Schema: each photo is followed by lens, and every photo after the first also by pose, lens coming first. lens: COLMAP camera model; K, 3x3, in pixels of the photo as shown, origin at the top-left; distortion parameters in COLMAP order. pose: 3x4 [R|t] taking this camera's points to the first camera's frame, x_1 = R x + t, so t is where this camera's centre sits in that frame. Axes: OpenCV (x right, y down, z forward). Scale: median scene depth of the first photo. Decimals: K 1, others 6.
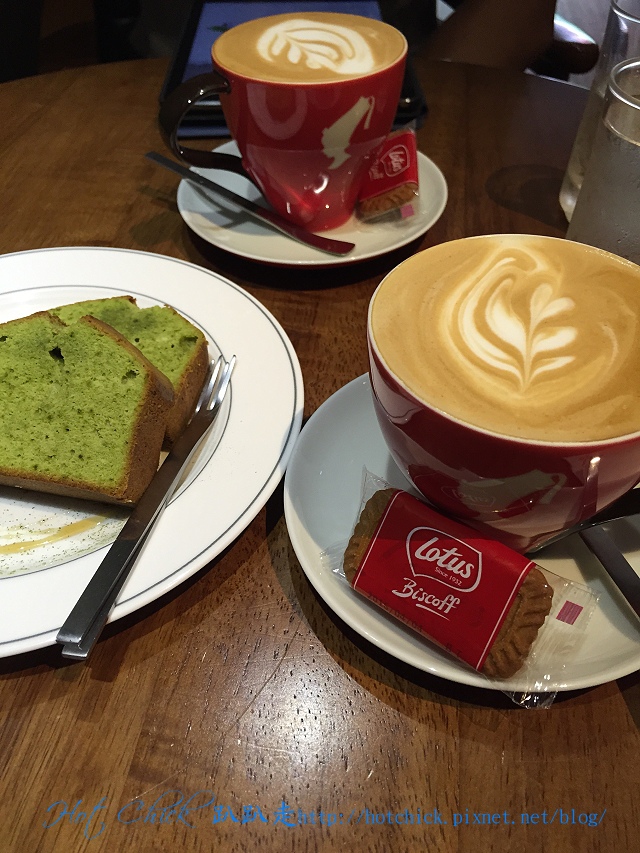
lens RADIAL K [[750.6, 0, 324.8], [0, 750.6, 421.1], [0, 0, 1]] dist [0.062817, -0.080954]
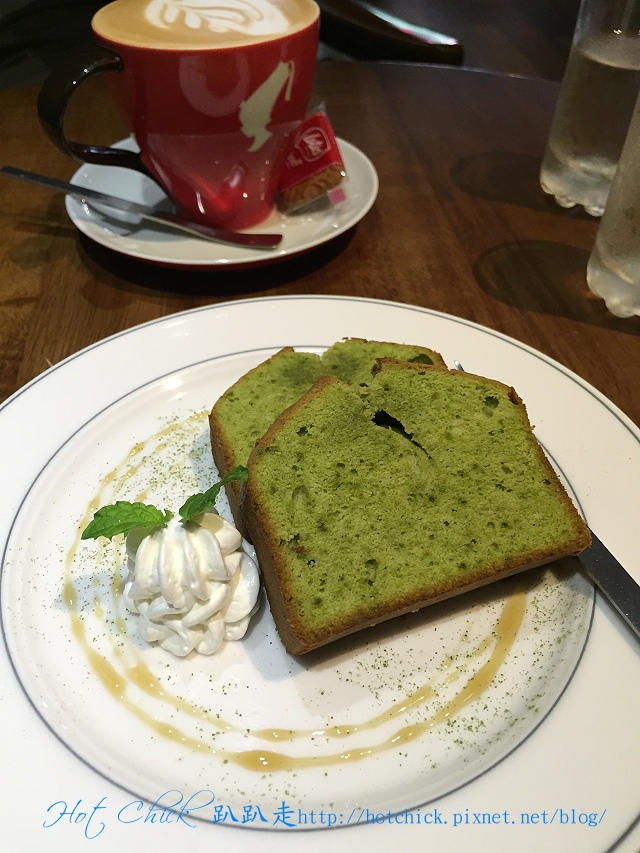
lens RADIAL K [[750.6, 0, 319.0], [0, 750.6, 434.6], [0, 0, 1]] dist [0.062817, -0.080954]
pose [[0.835607, -0.394461, 0.382310, -0.697898], [0.404906, 0.912604, 0.056614, -0.143431], [-0.371230, 0.107492, 0.922298, 0.370058]]
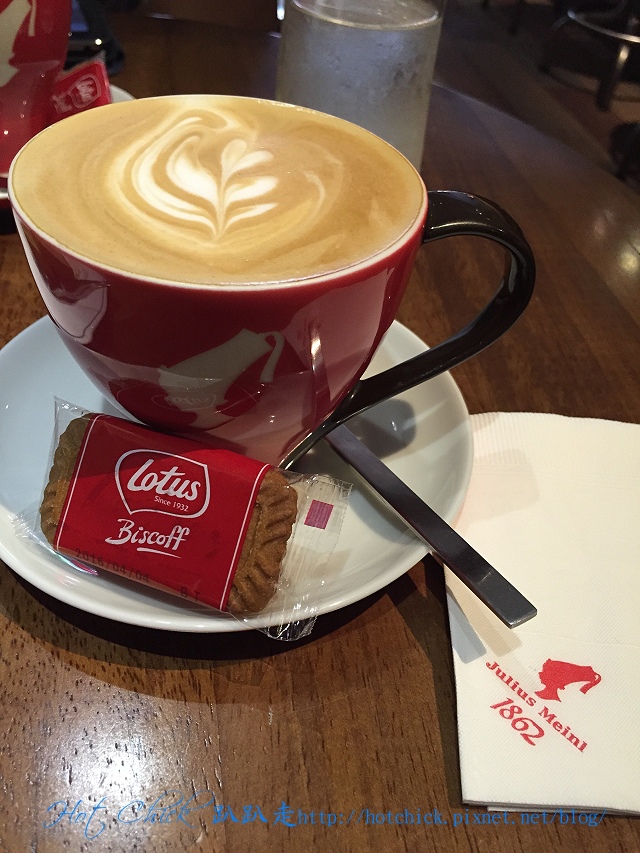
lens RADIAL K [[750.6, 0, 327.1], [0, 750.6, 419.4], [0, 0, 1]] dist [0.062817, -0.080954]
pose [[0.949088, -0.140566, 0.281910, 0.107969], [0.150867, 0.988439, -0.015061, 0.154204], [-0.276534, 0.056825, 0.959323, 0.190813]]
